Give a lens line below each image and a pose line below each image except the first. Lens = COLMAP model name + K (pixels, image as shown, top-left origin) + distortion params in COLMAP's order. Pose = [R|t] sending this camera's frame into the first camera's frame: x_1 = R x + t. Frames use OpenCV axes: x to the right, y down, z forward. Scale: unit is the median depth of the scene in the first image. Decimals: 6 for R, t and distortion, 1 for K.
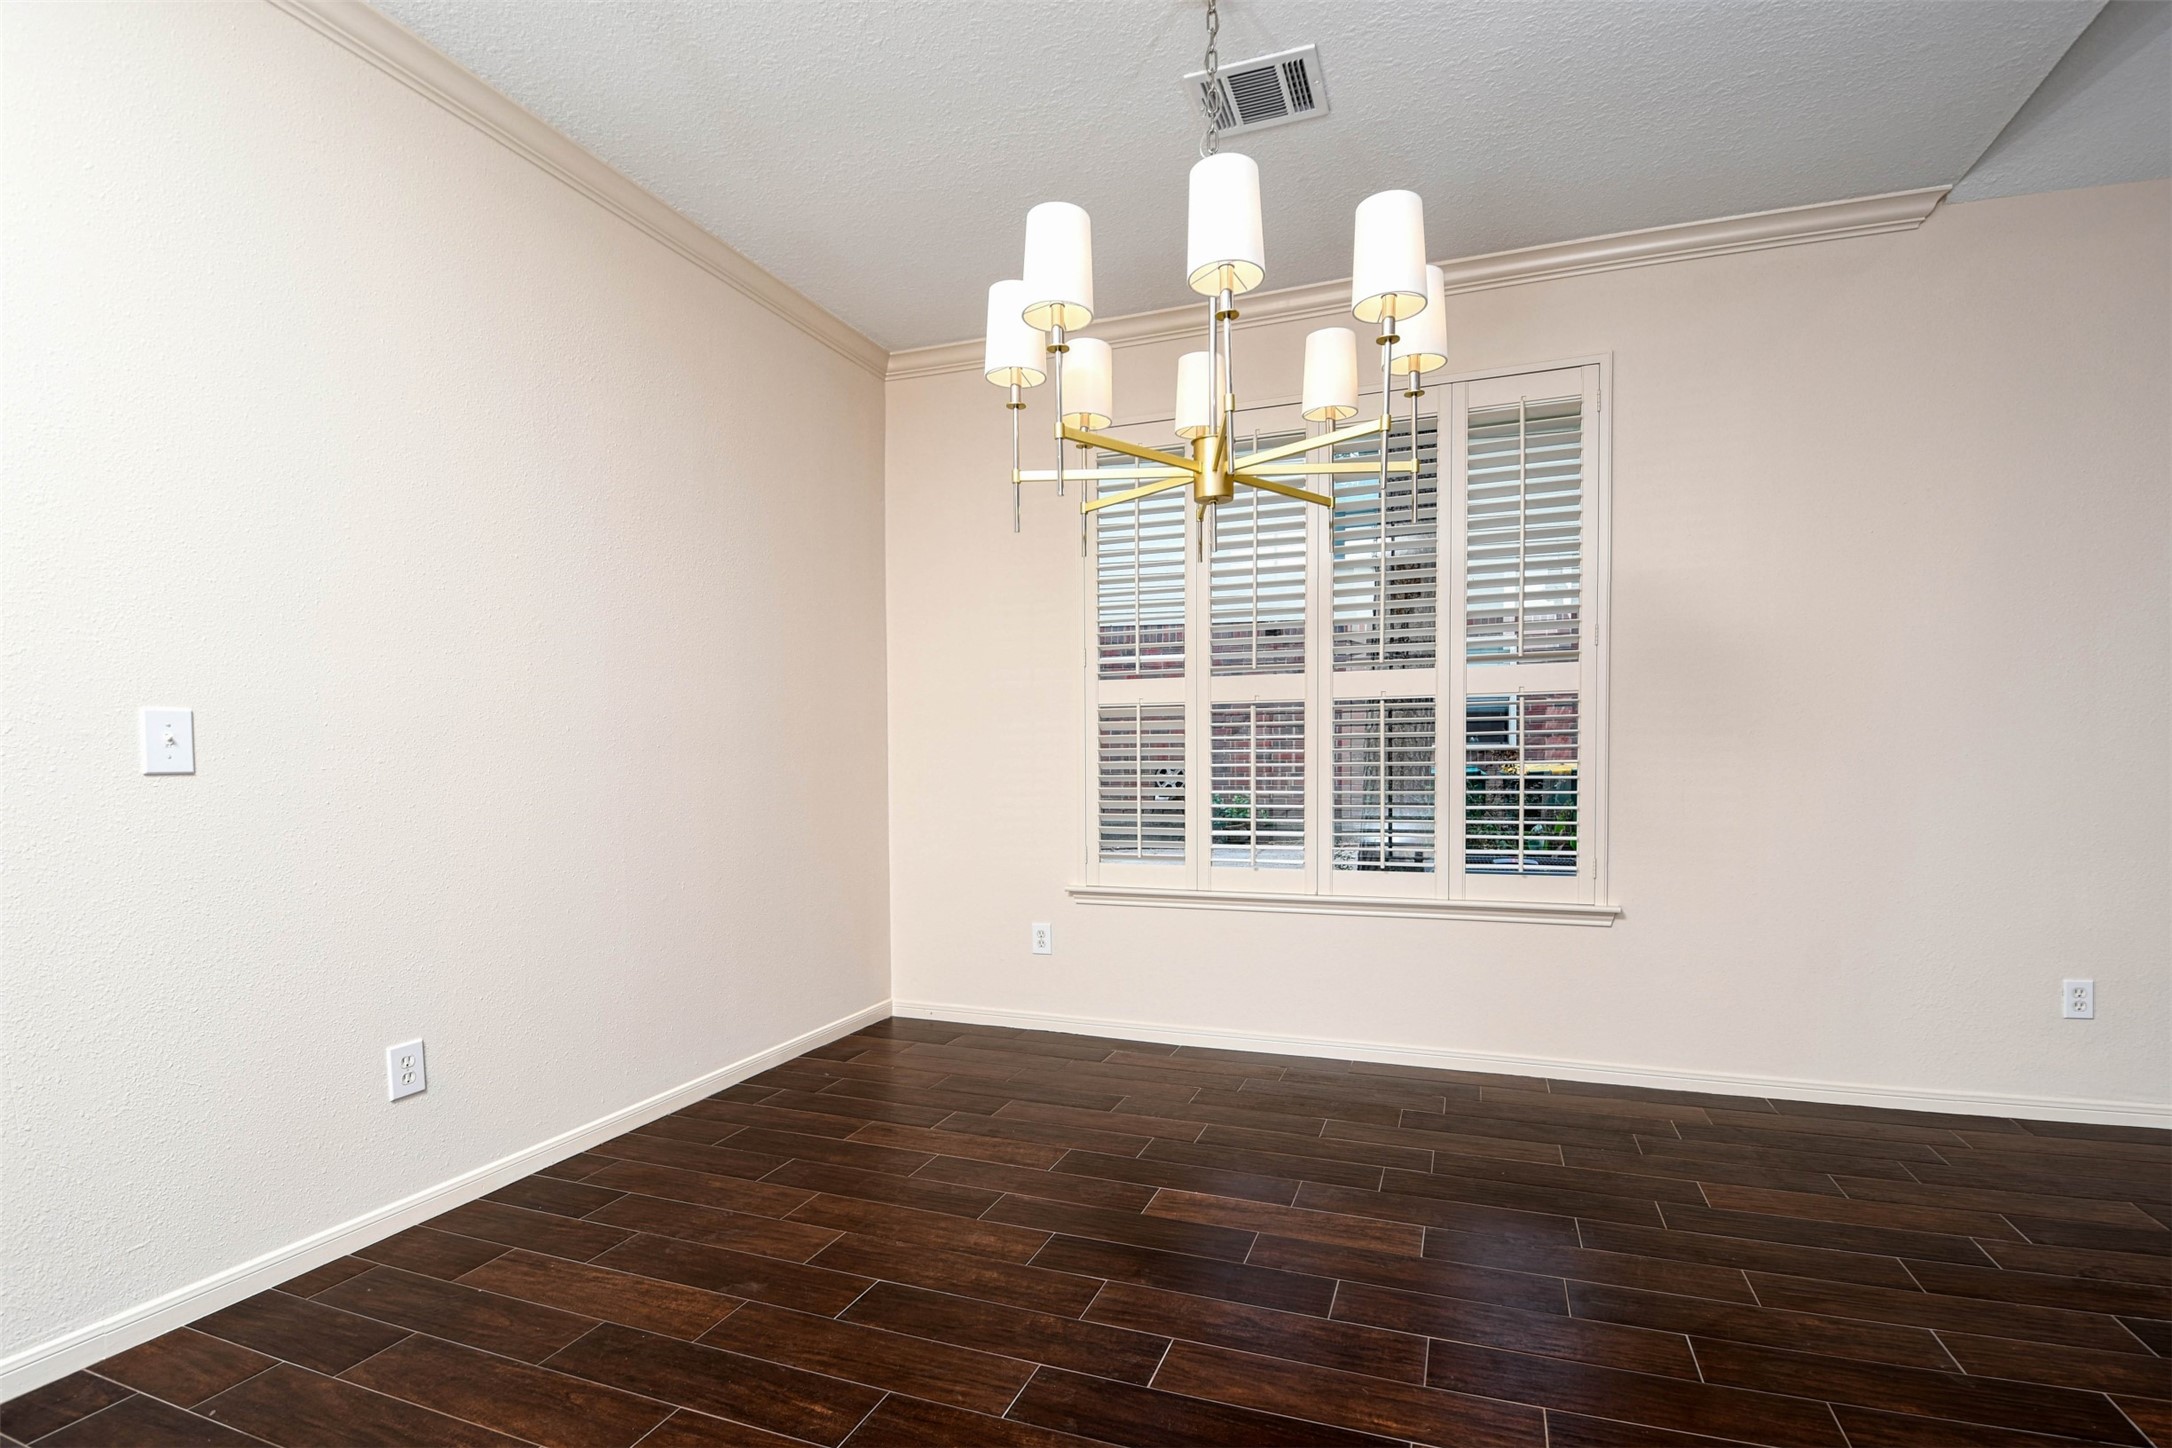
lens RADIAL K [[973.3, 0, 1130.2], [0, 973.3, 799.3], [0, 0, 1]] dist [-0.019817, -0.001749]
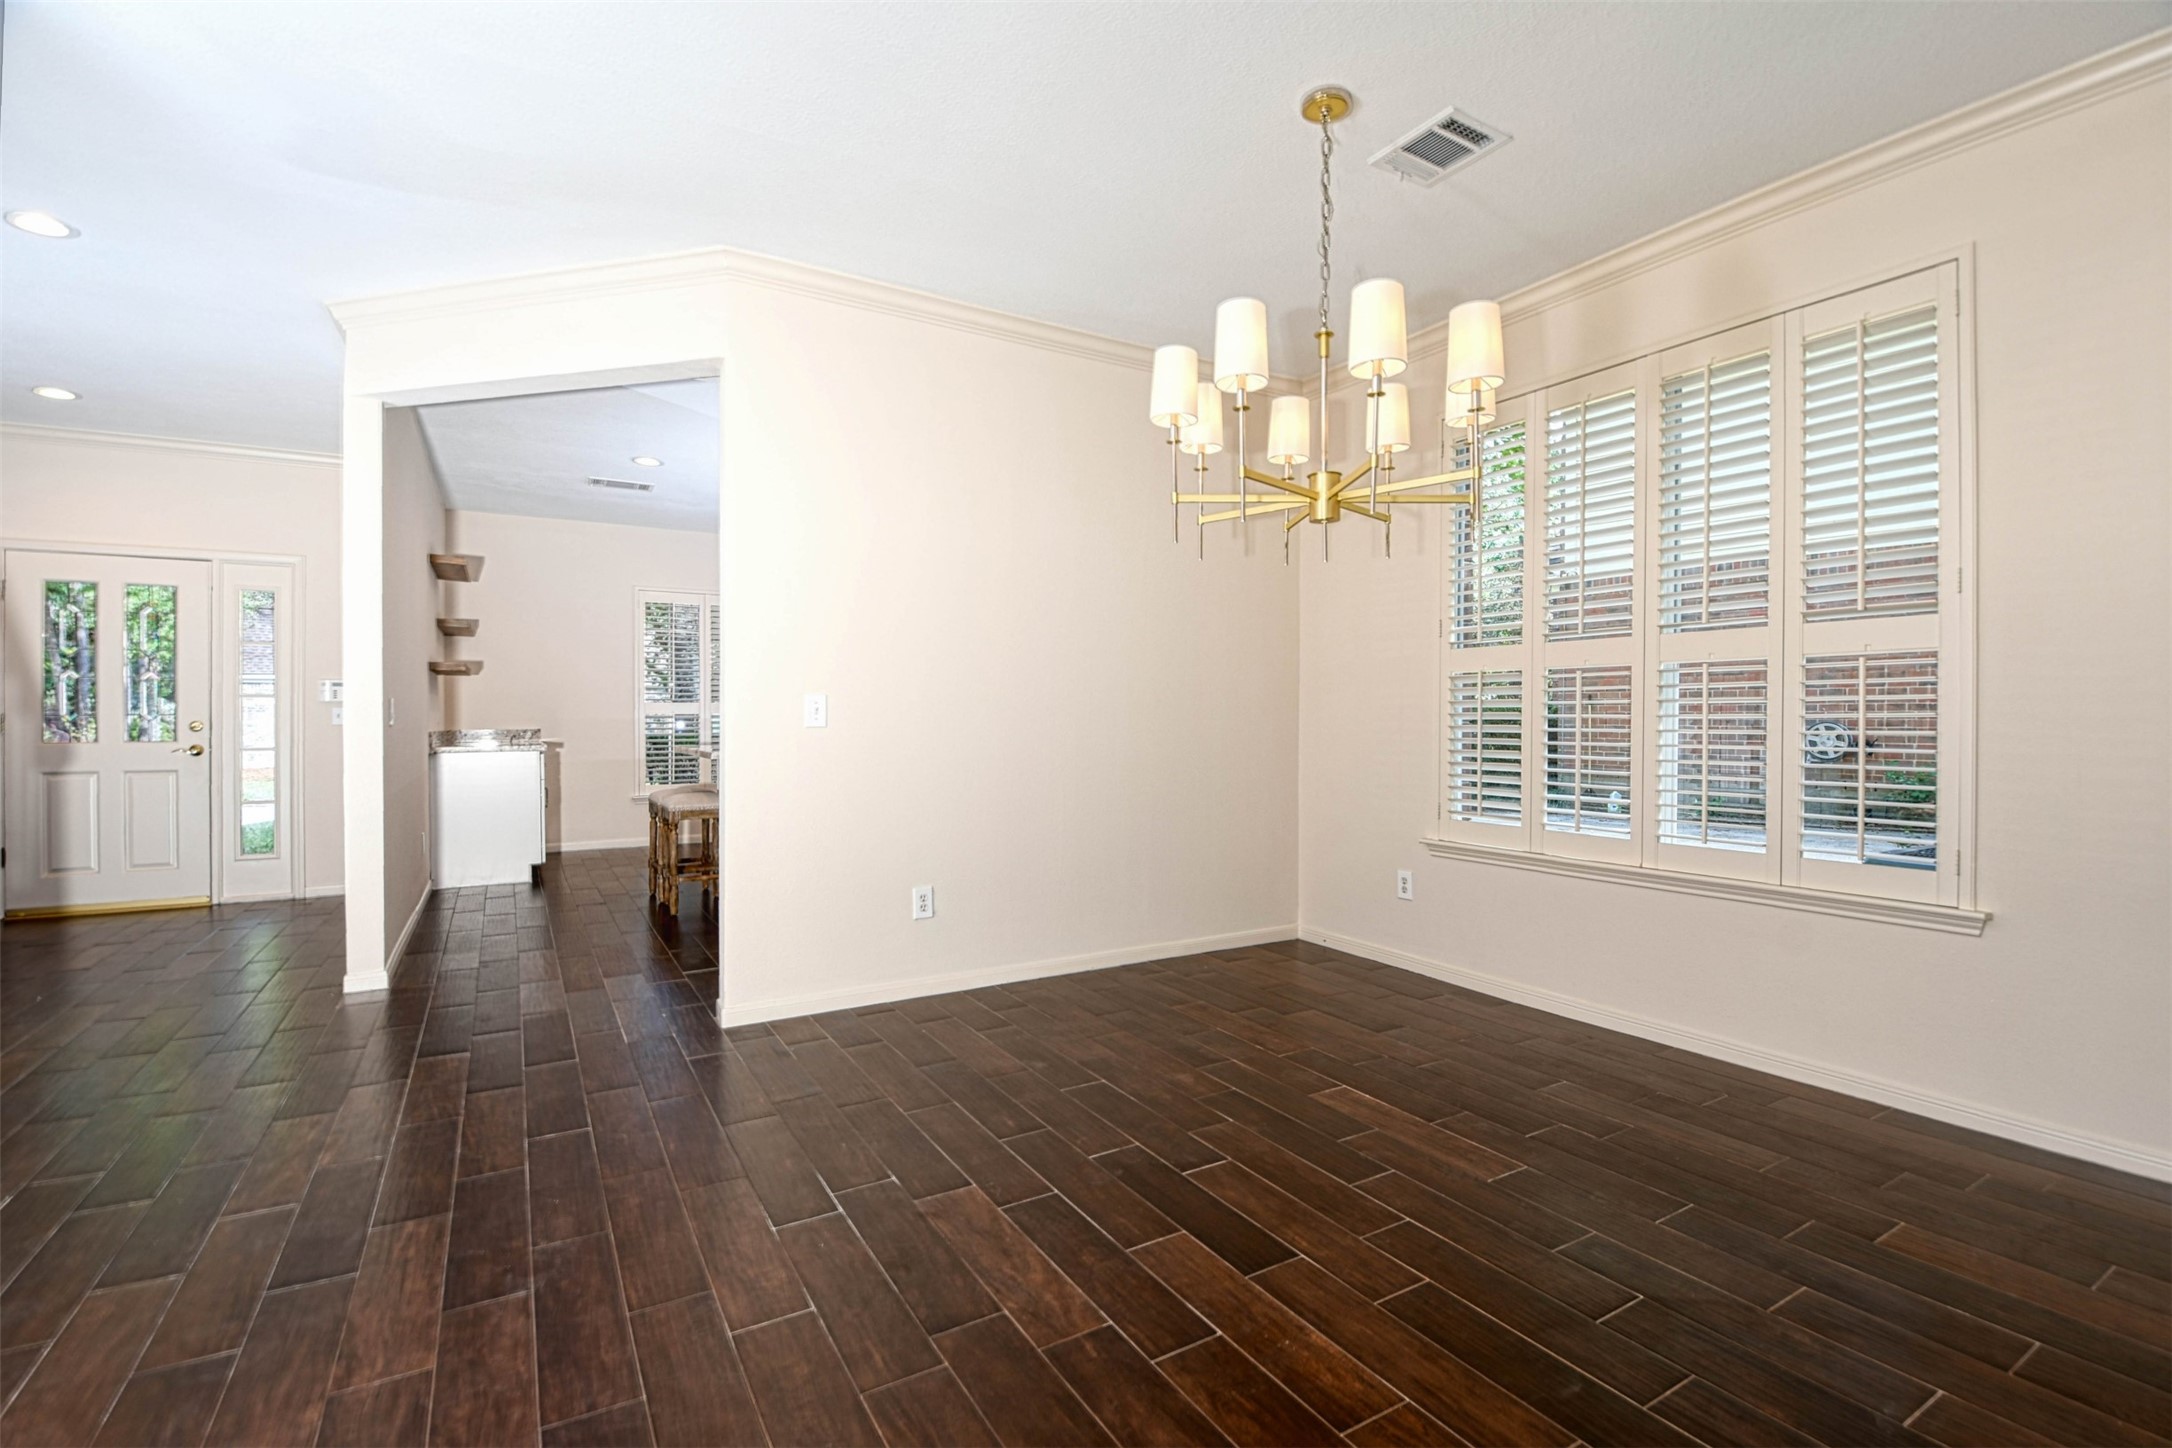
lens RADIAL K [[973.3, 0, 1084.5], [0, 973.3, 718.1], [0, 0, 1]] dist [-0.019817, -0.001749]
pose [[0.762605, 0.007111, -0.646825, 0.431527], [-0.033569, 0.999027, -0.028594, -0.002611], [0.645993, 0.043519, 0.762102, -0.099969]]
